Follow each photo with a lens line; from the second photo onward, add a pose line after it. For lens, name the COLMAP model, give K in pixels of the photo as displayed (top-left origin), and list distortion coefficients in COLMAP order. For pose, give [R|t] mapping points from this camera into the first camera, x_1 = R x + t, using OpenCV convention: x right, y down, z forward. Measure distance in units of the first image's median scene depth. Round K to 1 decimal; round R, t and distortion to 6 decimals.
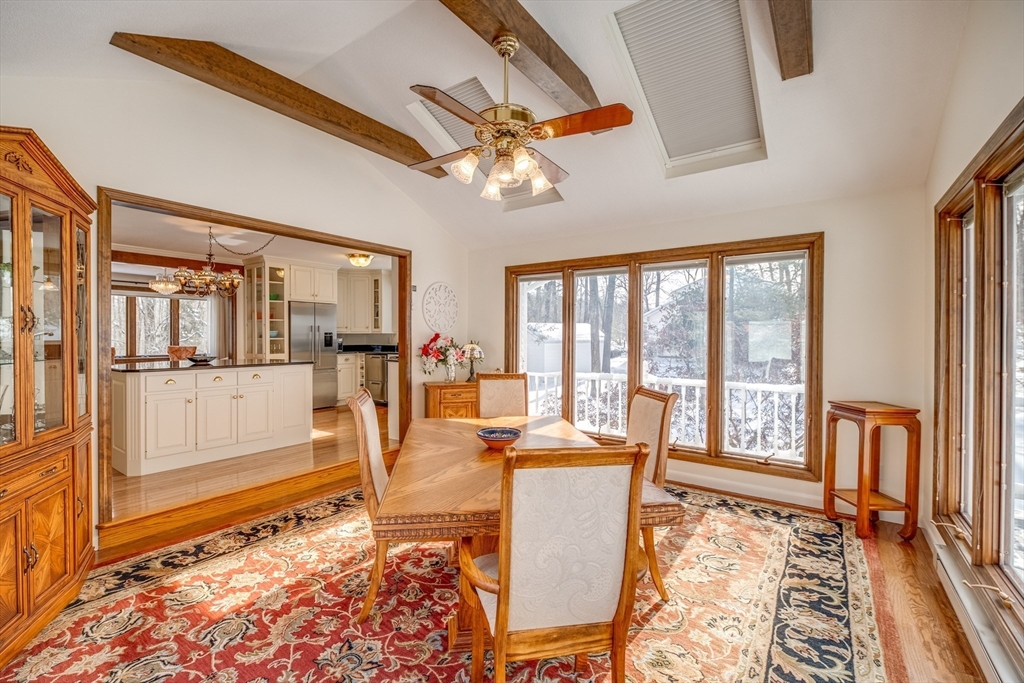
lens RADIAL K [[447.8, 0, 495.7], [0, 447.8, 341.1], [0, 0, 1]] dist [-0.001735, -0.000476]
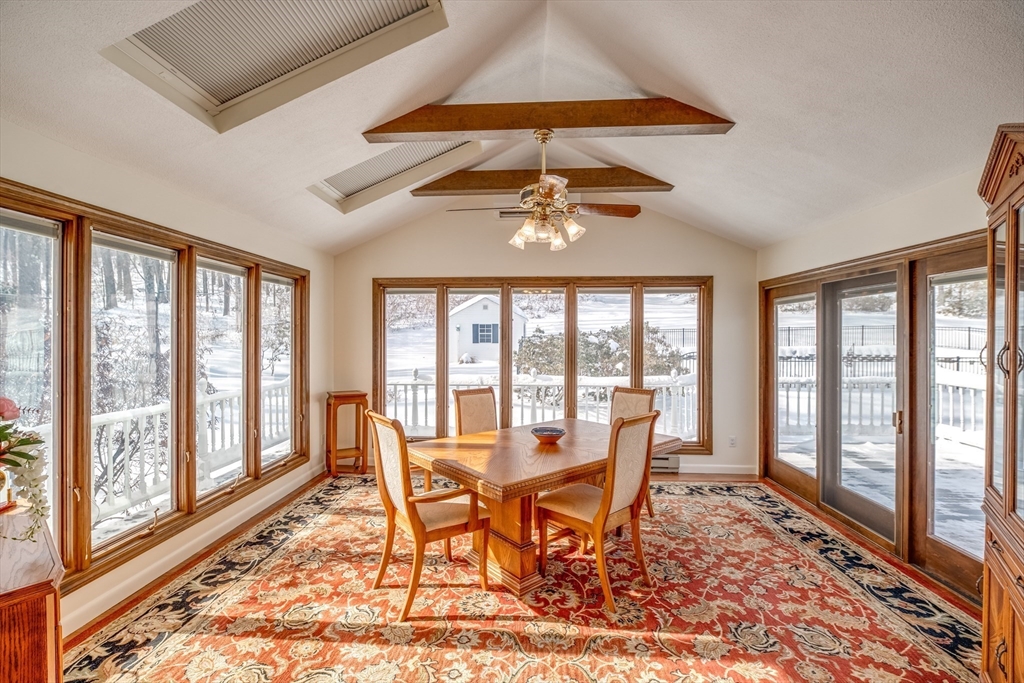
lens RADIAL K [[447.8, 0, 509.3], [0, 447.8, 338.3], [0, 0, 1]] dist [-0.001735, -0.000476]
pose [[-0.560910, -0.008652, 0.827832, -0.897031], [0.003507, 0.999912, 0.012826, -0.074786], [-0.827869, 0.010097, -0.560830, 1.620957]]
